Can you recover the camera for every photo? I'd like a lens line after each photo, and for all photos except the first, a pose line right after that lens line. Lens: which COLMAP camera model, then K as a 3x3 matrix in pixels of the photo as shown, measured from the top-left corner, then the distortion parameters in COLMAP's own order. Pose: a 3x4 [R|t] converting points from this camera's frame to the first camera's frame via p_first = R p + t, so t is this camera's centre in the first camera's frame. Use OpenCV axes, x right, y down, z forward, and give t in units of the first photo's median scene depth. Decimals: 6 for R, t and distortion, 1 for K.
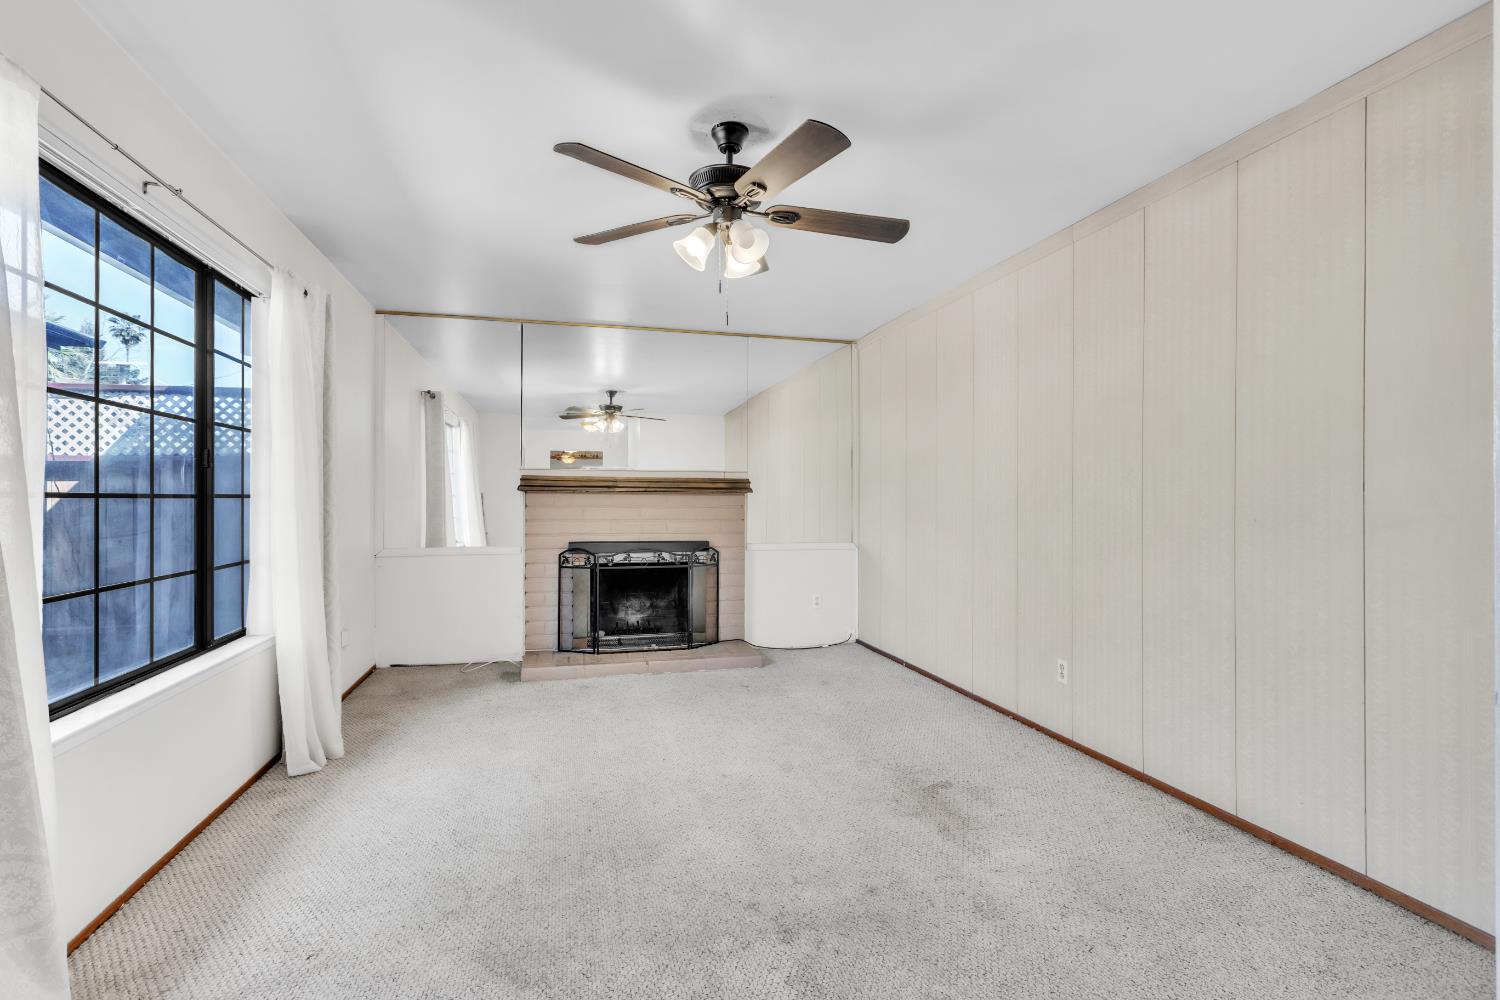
lens RADIAL K [[703.3, 0, 748.8], [0, 703.3, 499.8], [0, 0, 1]] dist [-0.003431, -0.000034]
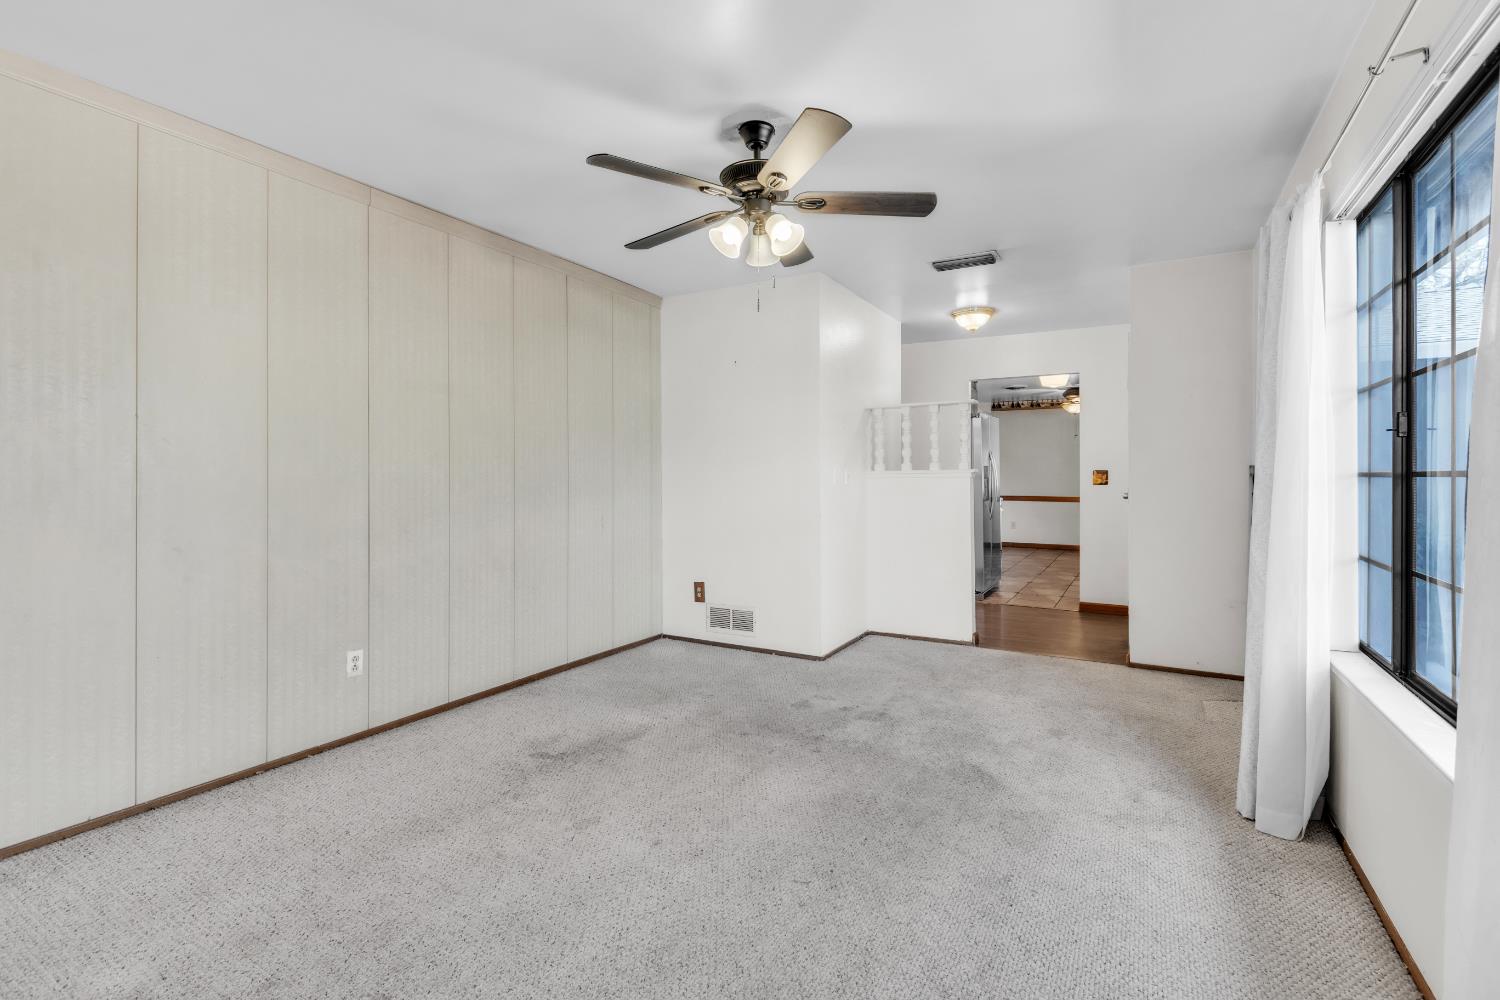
lens RADIAL K [[703.3, 0, 742.6], [0, 703.3, 473.9], [0, 0, 1]] dist [-0.003431, -0.000034]
pose [[-0.707610, -0.002025, 0.706601, -0.672802], [0.000427, 0.999994, 0.003294, -0.006913], [-0.706603, 0.002632, -0.707605, 1.561719]]
